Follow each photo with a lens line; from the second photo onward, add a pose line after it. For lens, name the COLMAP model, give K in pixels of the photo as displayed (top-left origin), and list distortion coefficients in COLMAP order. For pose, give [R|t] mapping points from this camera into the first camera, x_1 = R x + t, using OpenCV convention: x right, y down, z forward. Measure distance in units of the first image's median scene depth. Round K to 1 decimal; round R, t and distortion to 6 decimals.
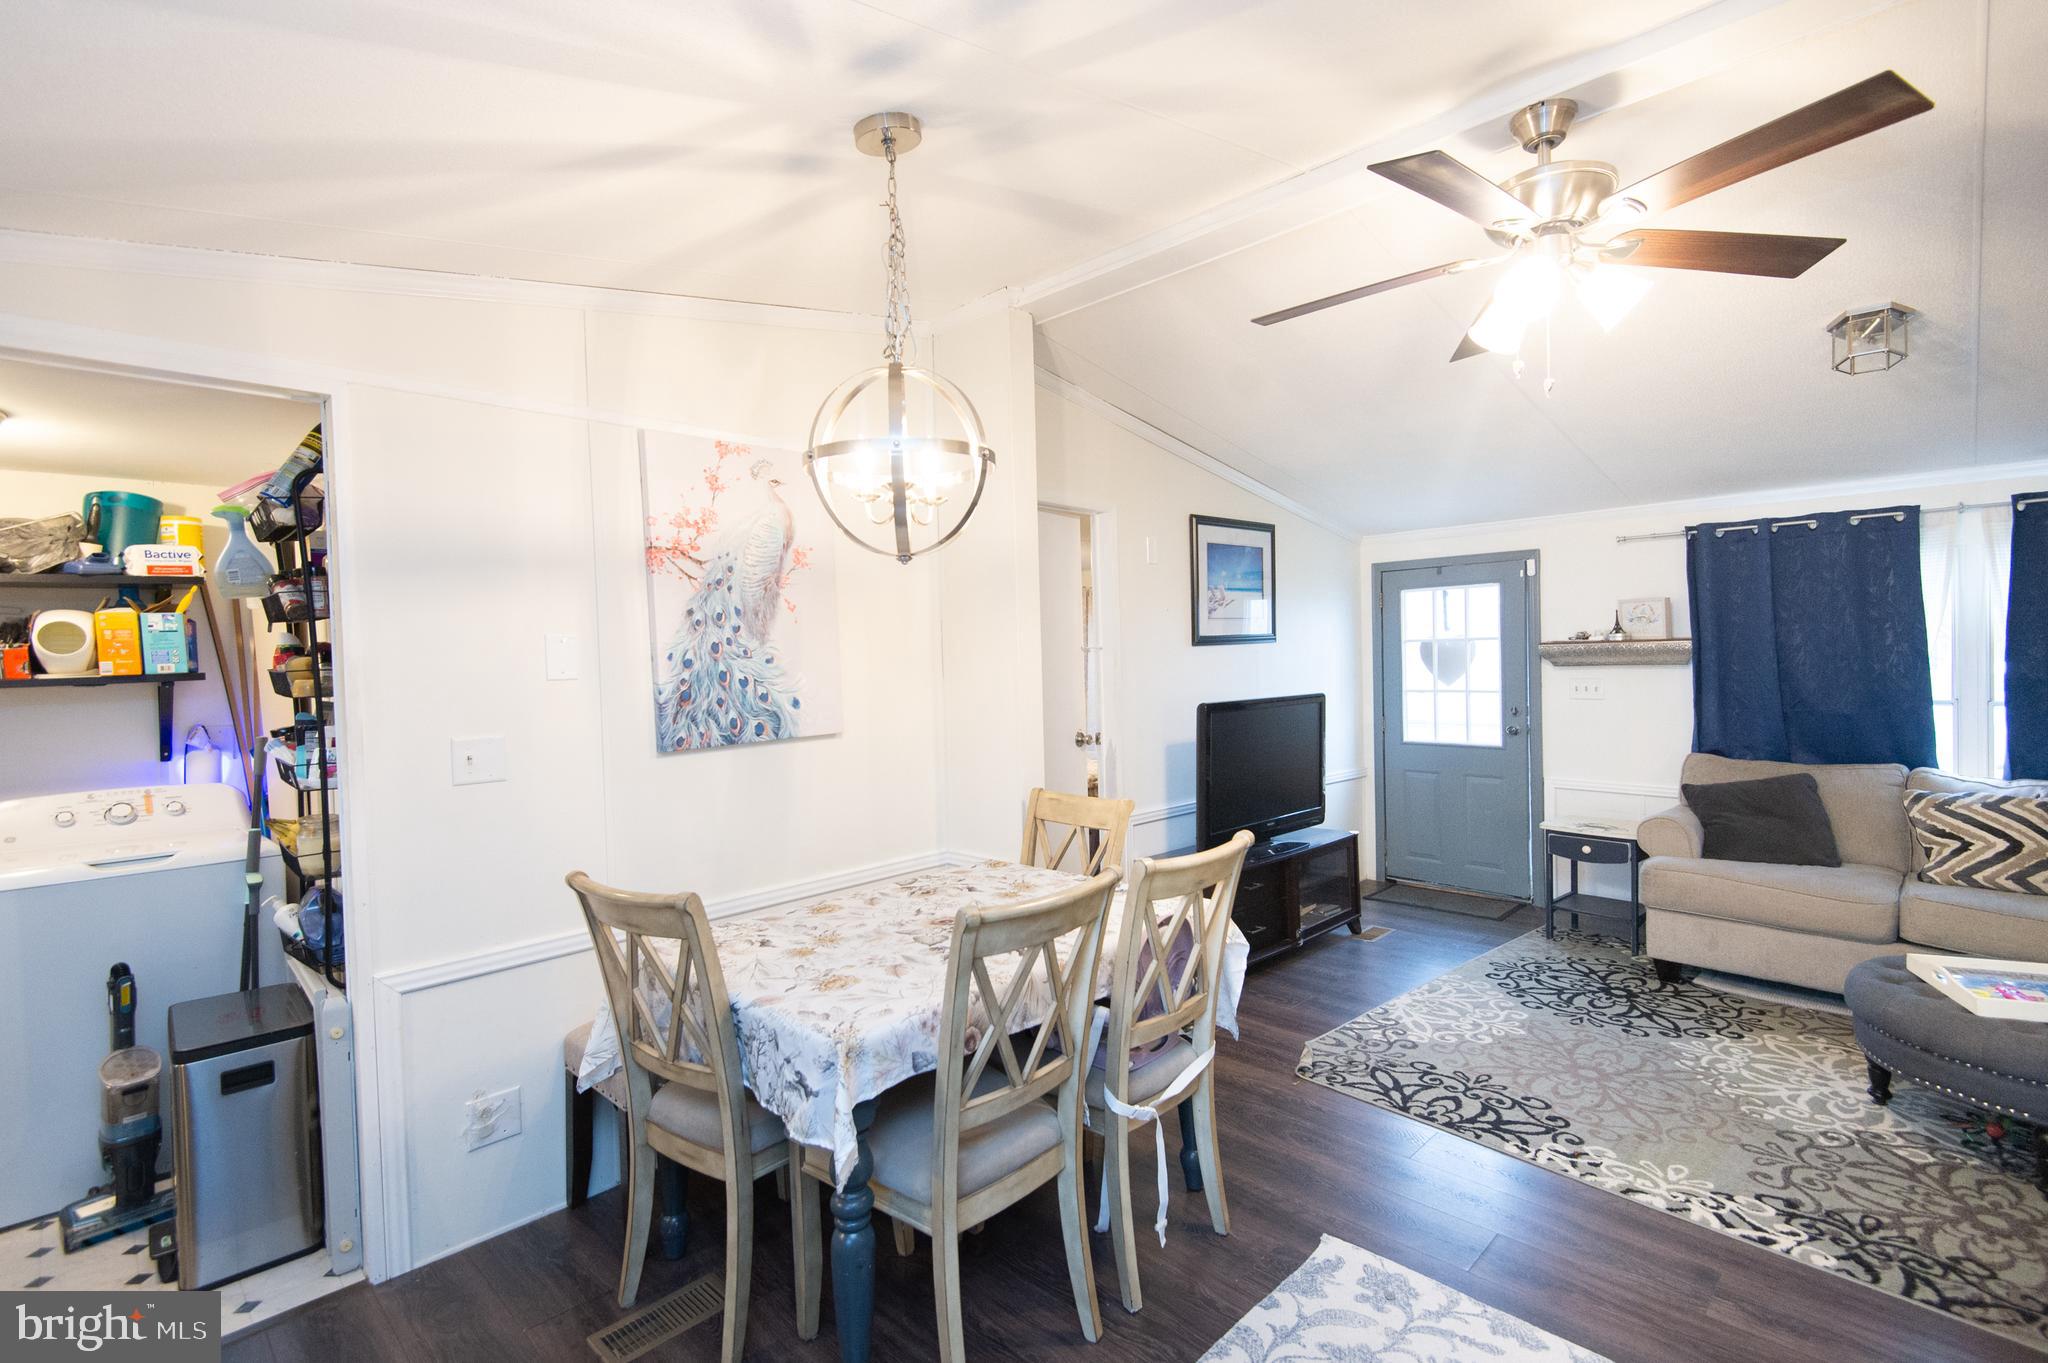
lens RADIAL K [[937.1, 0, 1023.6], [0, 937.1, 675.7], [0, 0, 1]] dist [0.038533, -0.017765]
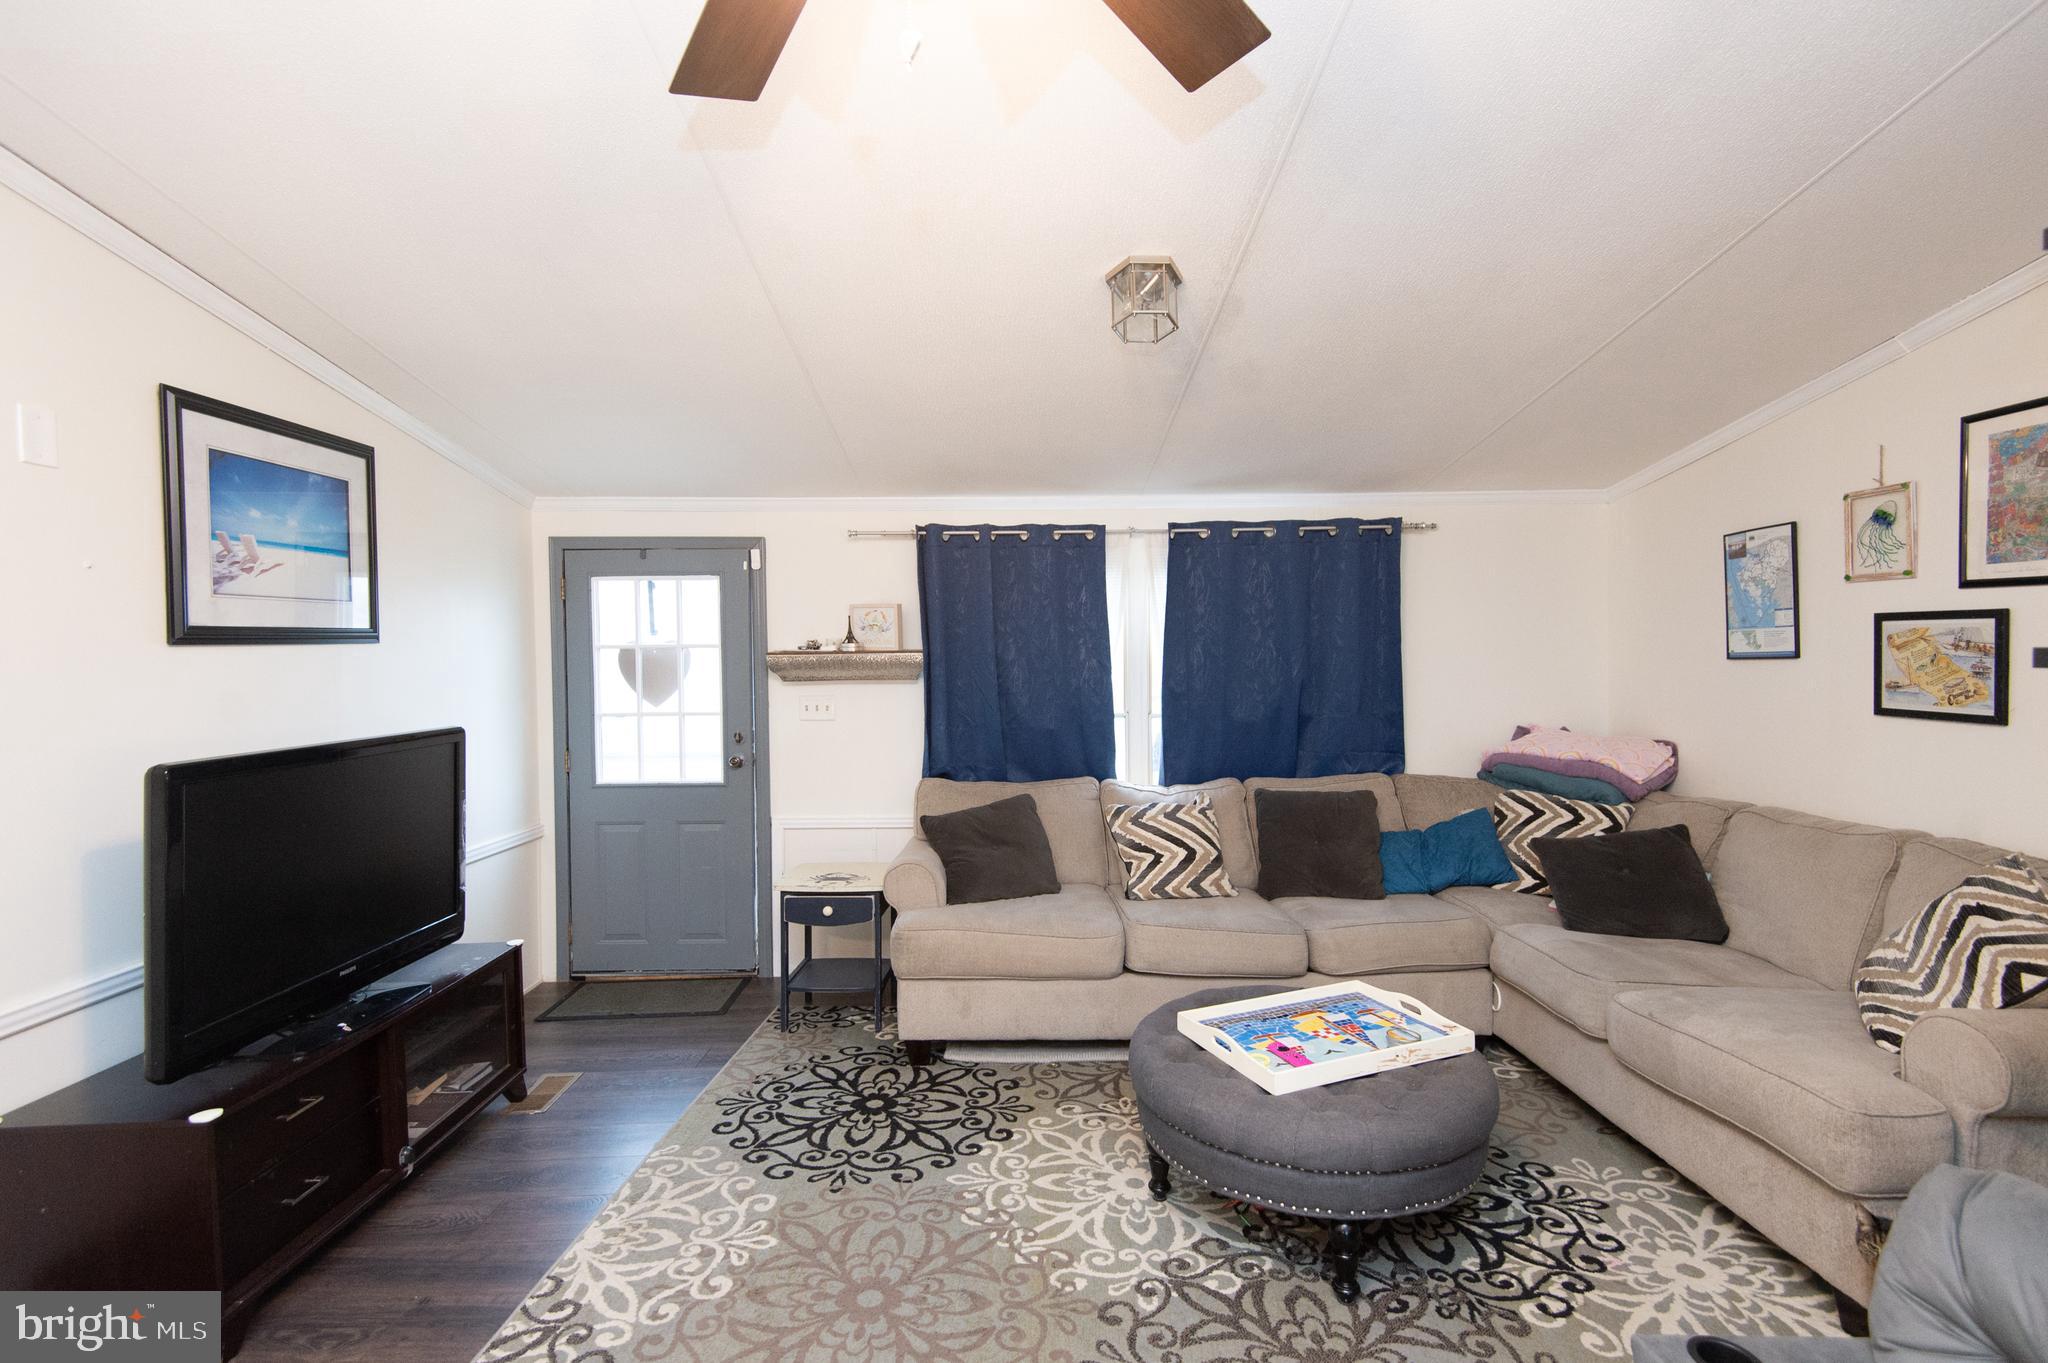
lens RADIAL K [[978.2, 0, 1070.2], [0, 978.2, 672.0], [0, 0, 1]] dist [0.017858, -0.022897]
pose [[0.676000, 0.003063, 0.736895, 0.136361], [0.008316, 0.999896, -0.011785, -0.007946], [-0.736855, 0.014095, 0.675904, 0.321401]]
